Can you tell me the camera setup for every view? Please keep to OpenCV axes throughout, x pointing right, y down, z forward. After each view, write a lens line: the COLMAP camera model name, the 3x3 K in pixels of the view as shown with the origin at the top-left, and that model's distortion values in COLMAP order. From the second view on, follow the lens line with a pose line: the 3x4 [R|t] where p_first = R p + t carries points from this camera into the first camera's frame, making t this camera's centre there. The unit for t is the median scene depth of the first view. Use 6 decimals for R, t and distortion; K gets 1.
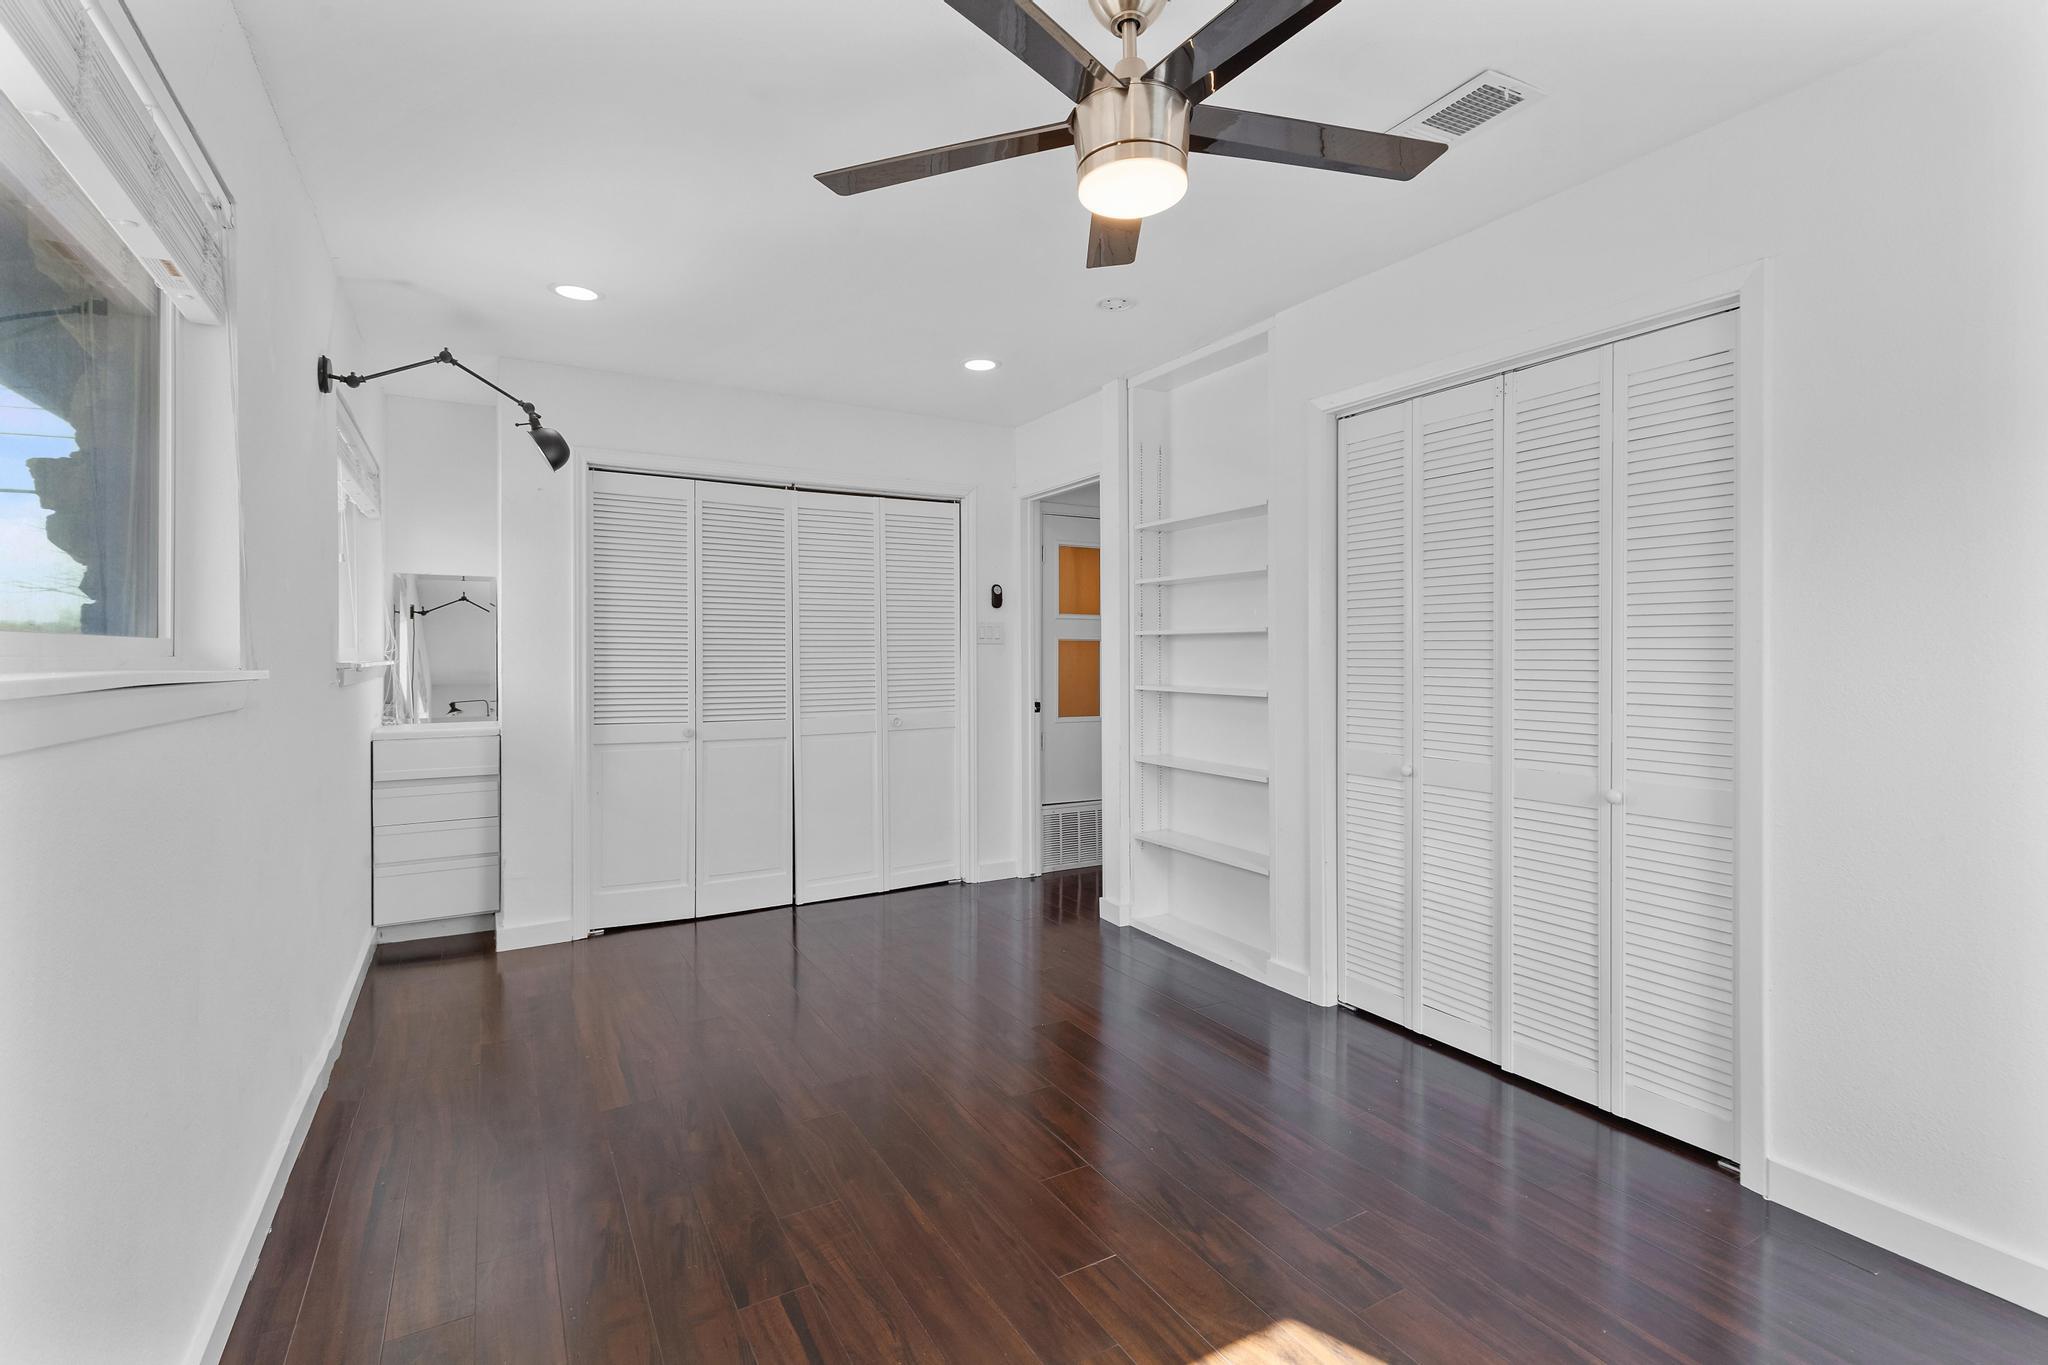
lens RADIAL K [[928.6, 0, 1021.5], [0, 928.6, 689.2], [0, 0, 1]] dist [0.008376, -0.000500]
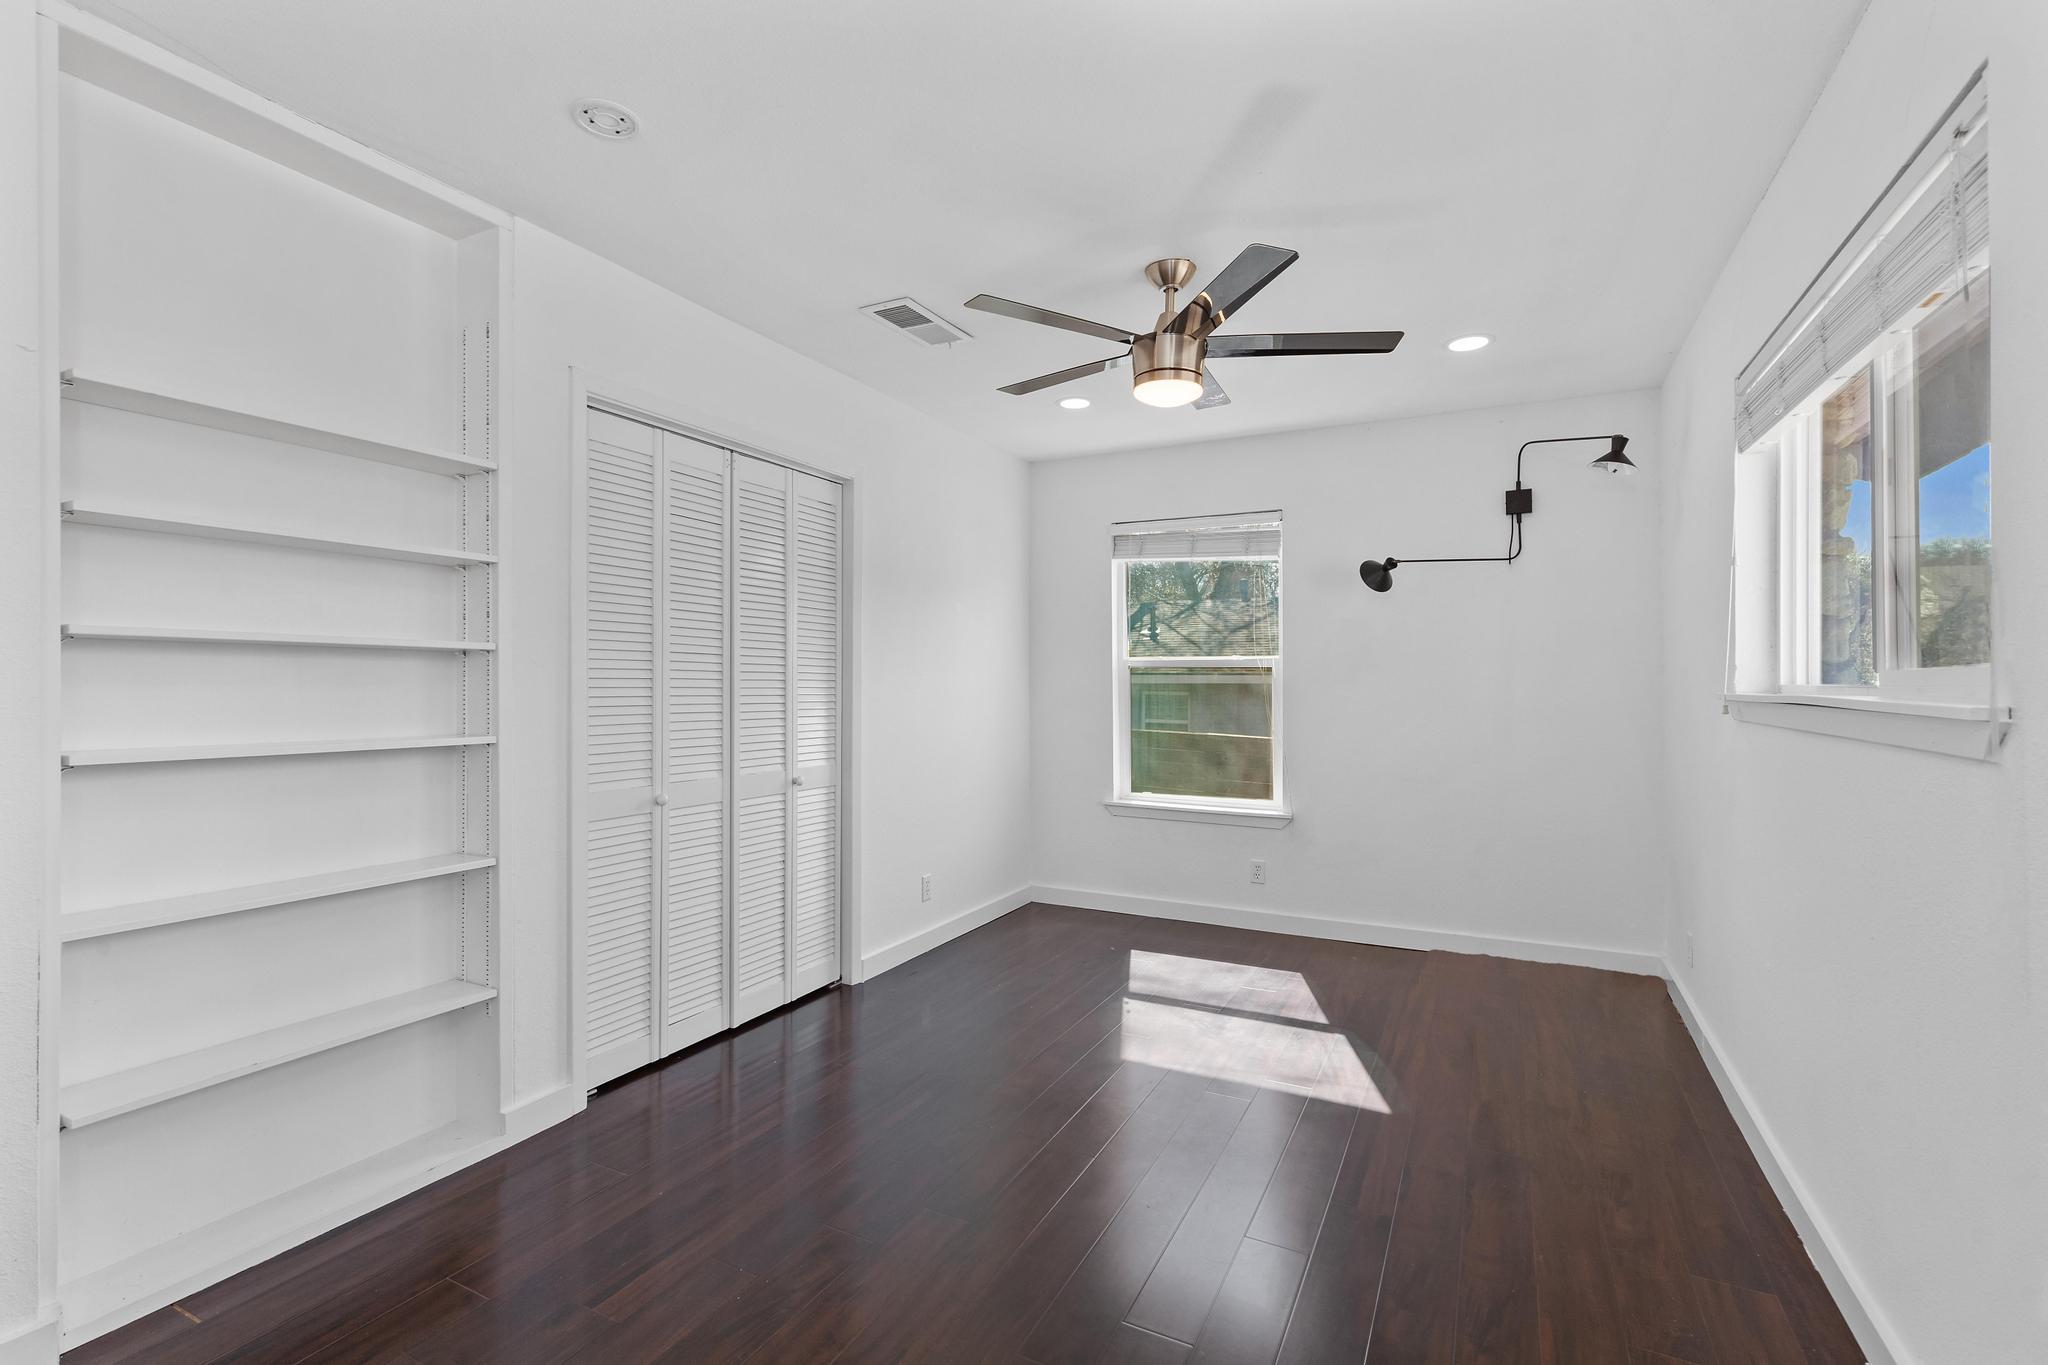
lens RADIAL K [[928.6, 0, 1021.5], [0, 928.6, 689.2], [0, 0, 1]] dist [0.008376, -0.000500]
pose [[-0.543045, 0.000455, 0.839703, -0.654312], [0.032581, 0.999258, 0.020529, -0.038160], [-0.839071, 0.038506, -0.542657, 1.257232]]
